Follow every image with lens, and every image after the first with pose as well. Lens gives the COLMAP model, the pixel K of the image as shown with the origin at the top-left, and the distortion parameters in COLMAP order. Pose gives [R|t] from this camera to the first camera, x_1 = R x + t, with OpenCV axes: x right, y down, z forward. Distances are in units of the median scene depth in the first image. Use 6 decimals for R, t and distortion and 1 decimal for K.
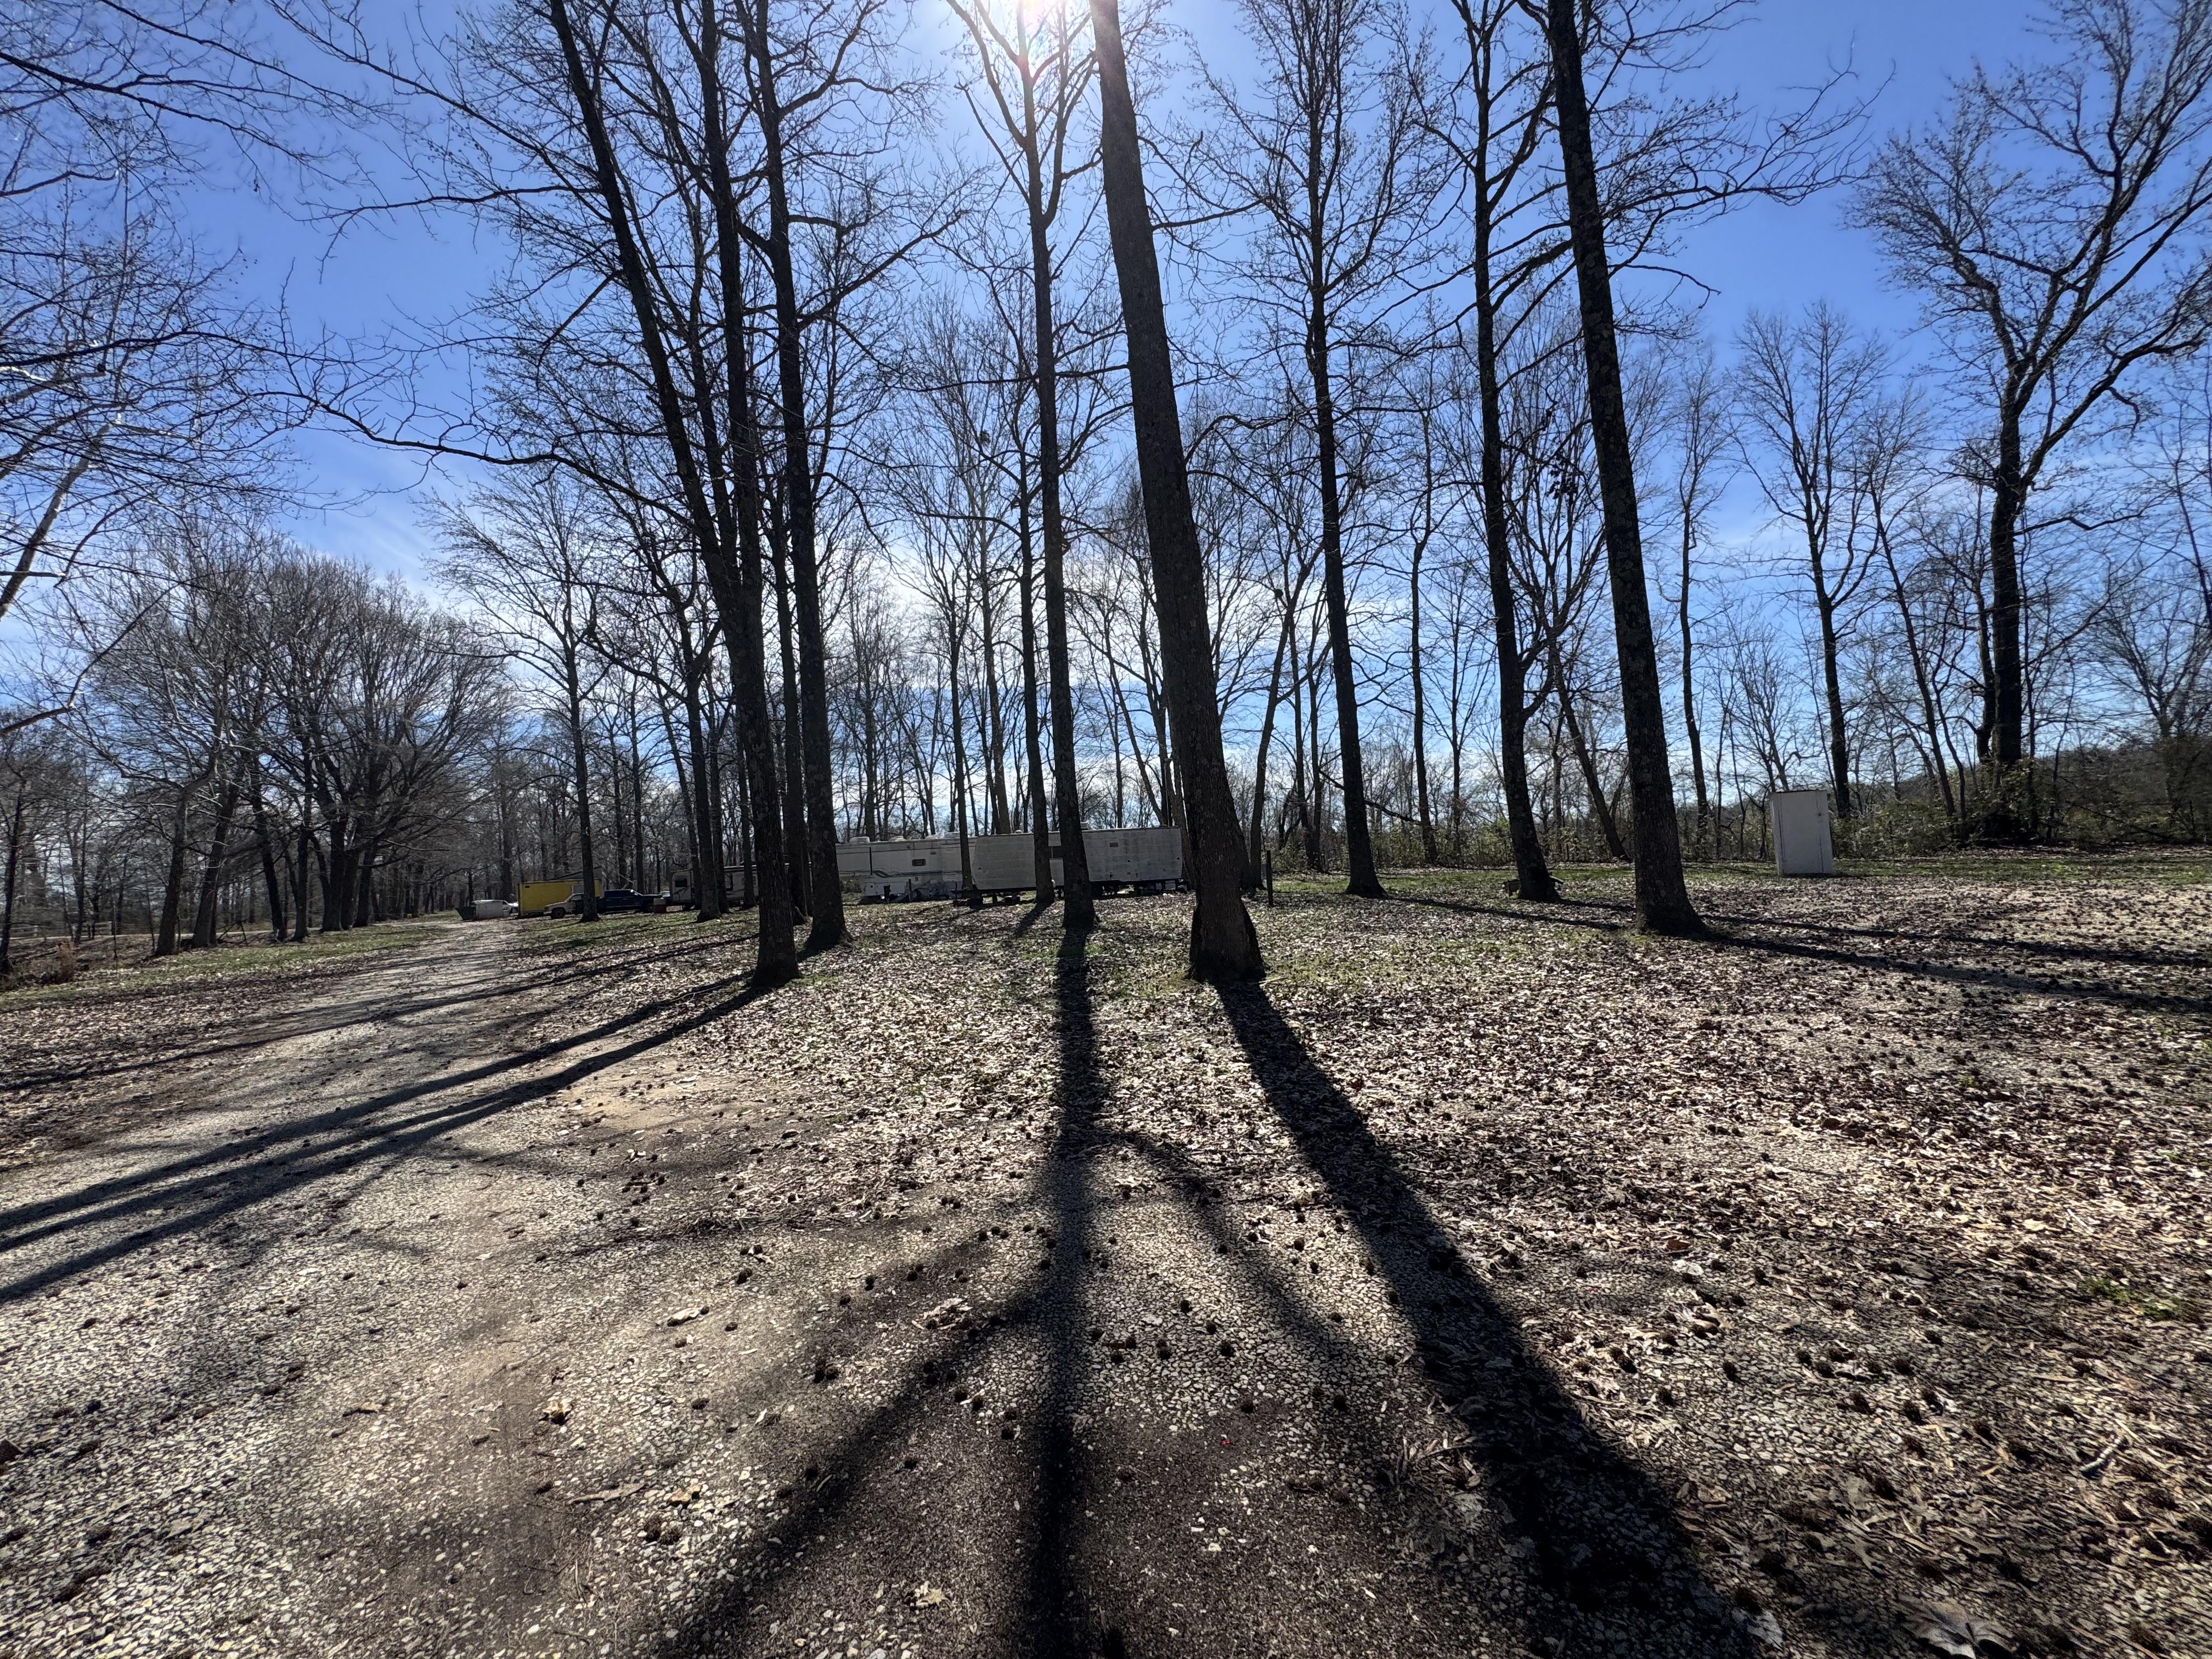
lens RADIAL K [[880.7, 0, 1104.3], [0, 880.7, 827.5], [0, 0, 1]] dist [-0.001990, 0.000418]
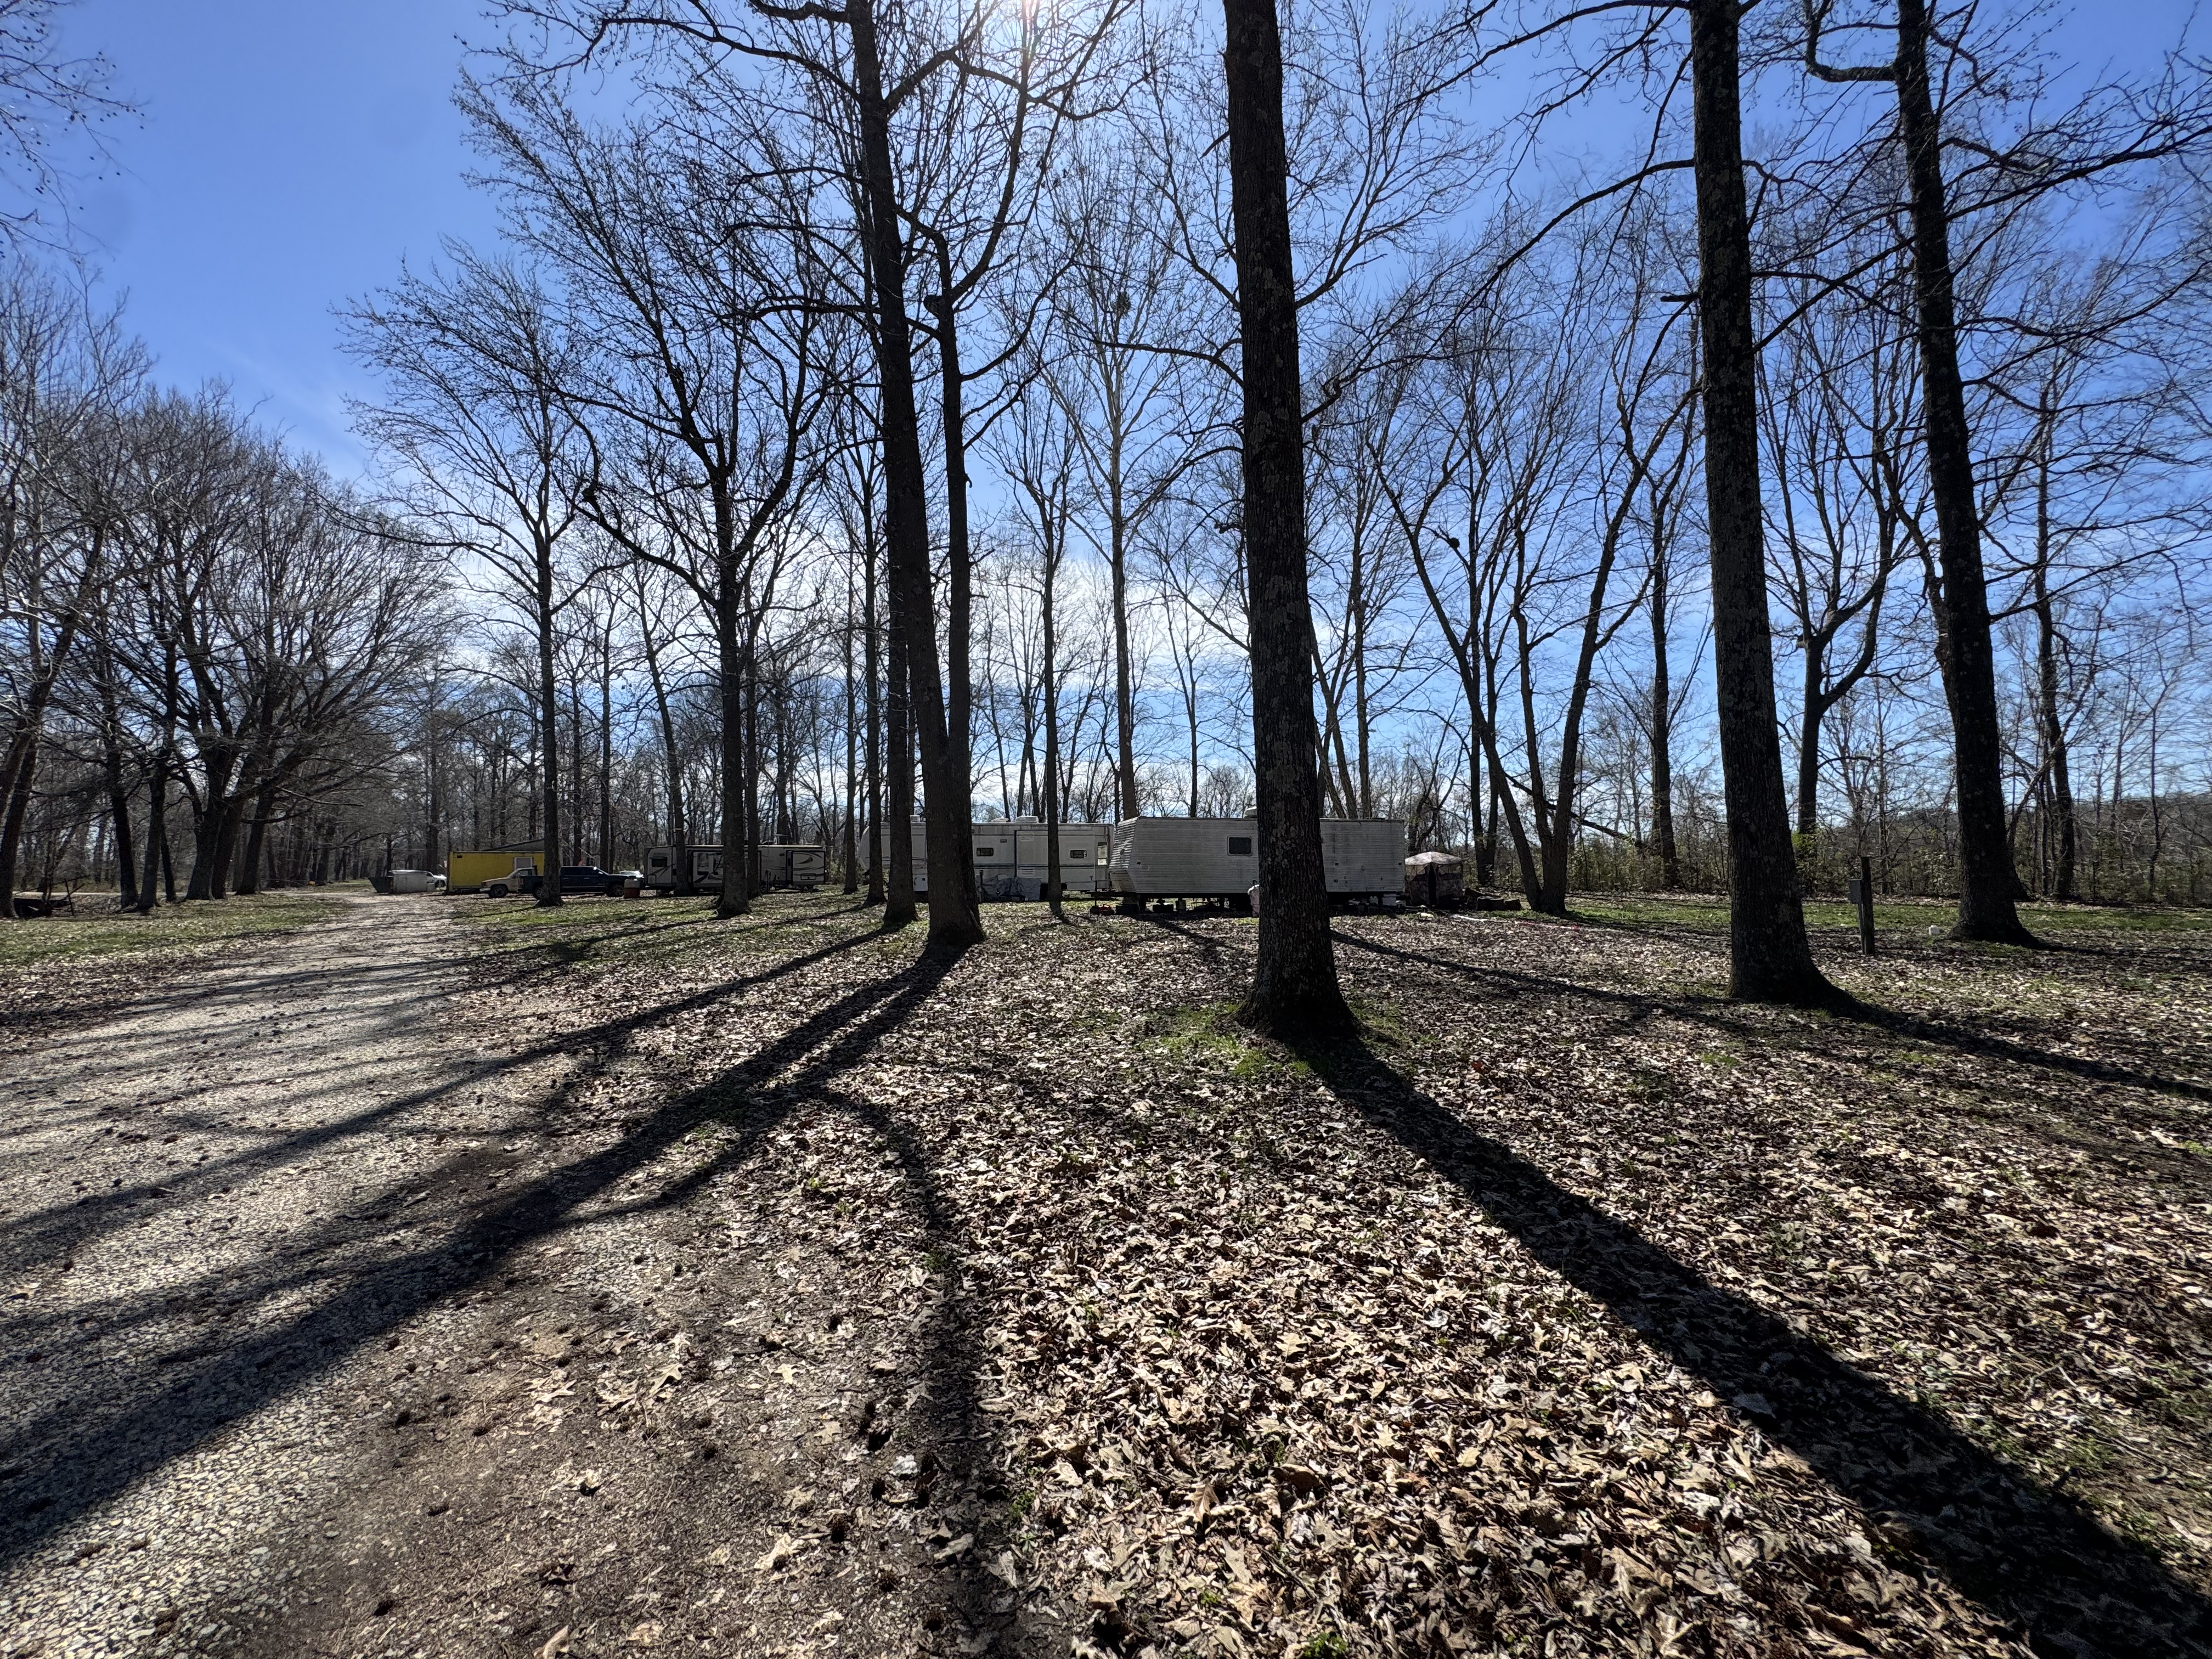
lens RADIAL K [[880.7, 0, 1104.3], [0, 880.7, 827.5], [0, 0, 1]] dist [-0.001990, 0.000418]
pose [[0.996902, 0.052750, 0.058336, -0.115133], [-0.052655, 0.998608, -0.003159, 0.011783], [-0.058421, 0.000078, 0.998292, 0.157106]]
